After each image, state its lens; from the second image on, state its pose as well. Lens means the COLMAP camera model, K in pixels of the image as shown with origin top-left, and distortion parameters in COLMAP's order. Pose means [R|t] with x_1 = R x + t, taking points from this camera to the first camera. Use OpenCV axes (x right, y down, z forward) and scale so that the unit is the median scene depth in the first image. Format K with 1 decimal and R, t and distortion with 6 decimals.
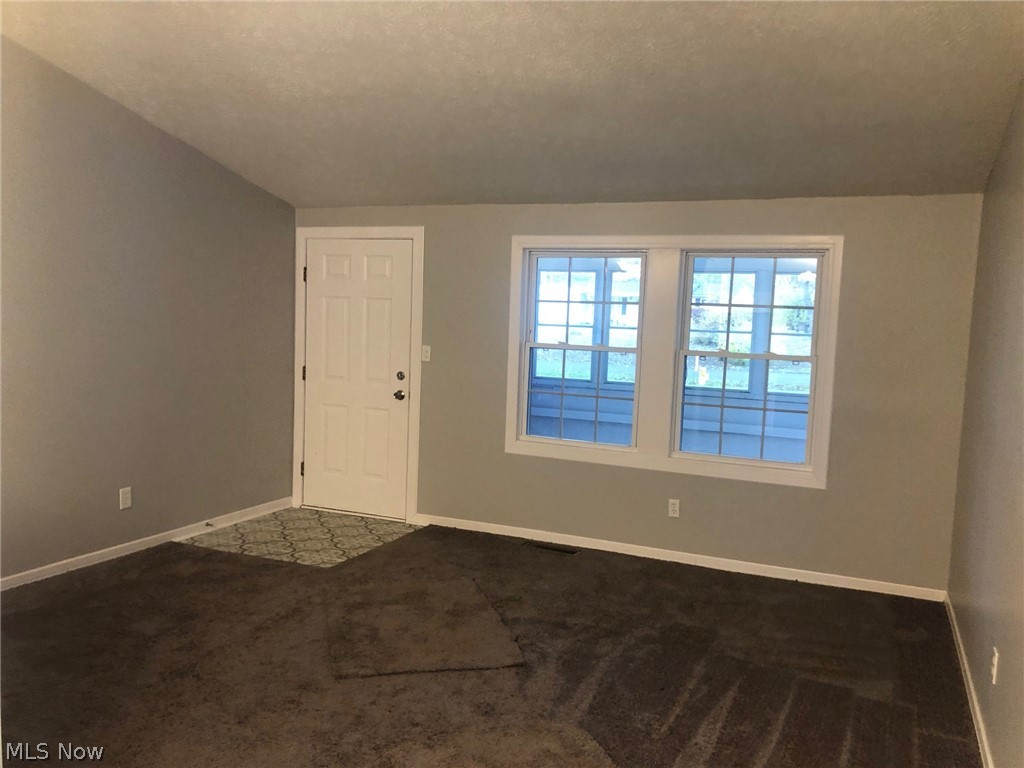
lens RADIAL K [[847.5, 0, 512.0], [0, 847.5, 384.0], [0, 0, 1]] dist [0.002904, 0.010204]
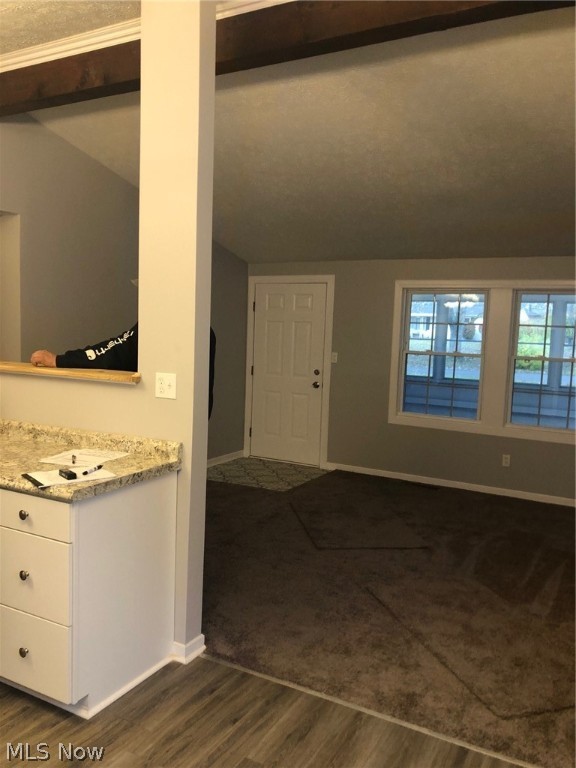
lens RADIAL K [[629.0, 0, 276.4], [0, 629.0, 386.0], [0, 0, 1]] dist [0.053941, -0.092783]
pose [[0.995532, 0.007772, -0.094103, -0.113041], [-0.007282, 0.999958, 0.005543, 0.011052], [0.094142, -0.004833, 0.995547, -0.165501]]
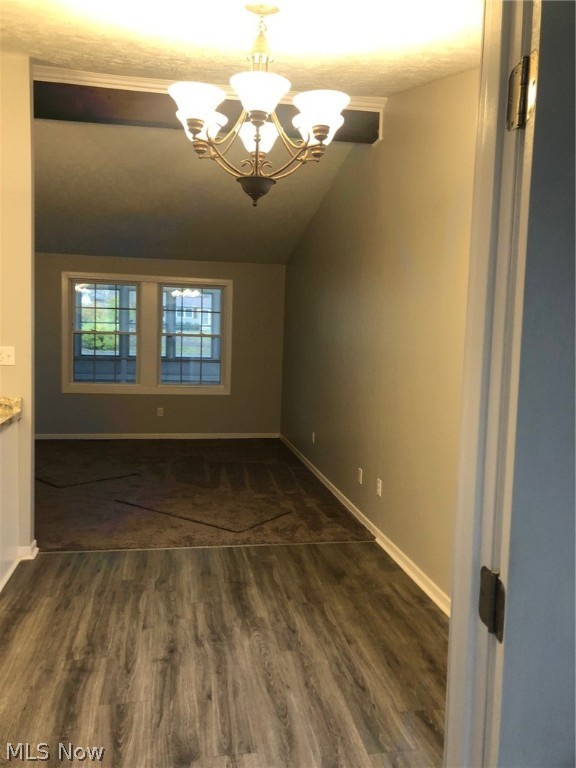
lens RADIAL K [[629.8, 0, 288.0], [0, 629.8, 384.0], [0, 0, 1]] dist [0.067281, -0.090859]
pose [[0.826302, -0.059892, 0.560034, -0.397224], [0.043306, 0.998143, 0.042848, 0.029392], [-0.561560, -0.011152, 0.827361, -0.413024]]
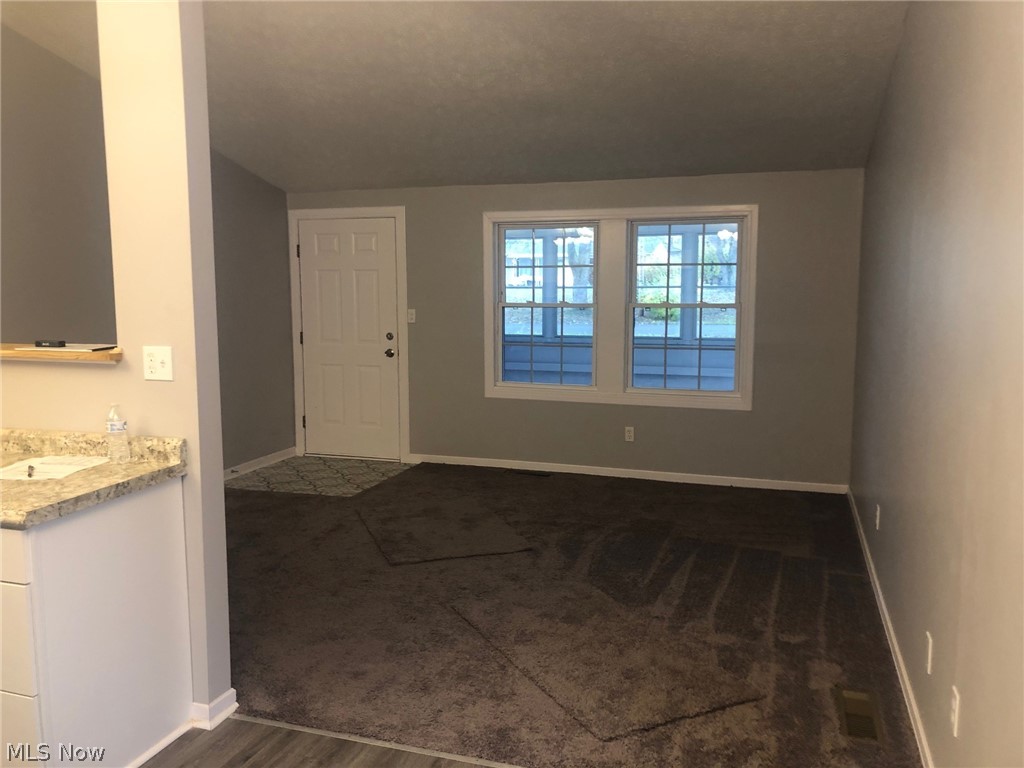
lens RADIAL K [[842.8, 0, 498.5], [0, 842.8, 372.3], [0, 0, 1]] dist [0.008044, -0.009720]
pose [[0.995904, -0.048207, 0.076499, -0.084670], [0.046073, 0.998504, 0.029431, 0.014555], [-0.077804, -0.025786, 0.996635, -0.186292]]
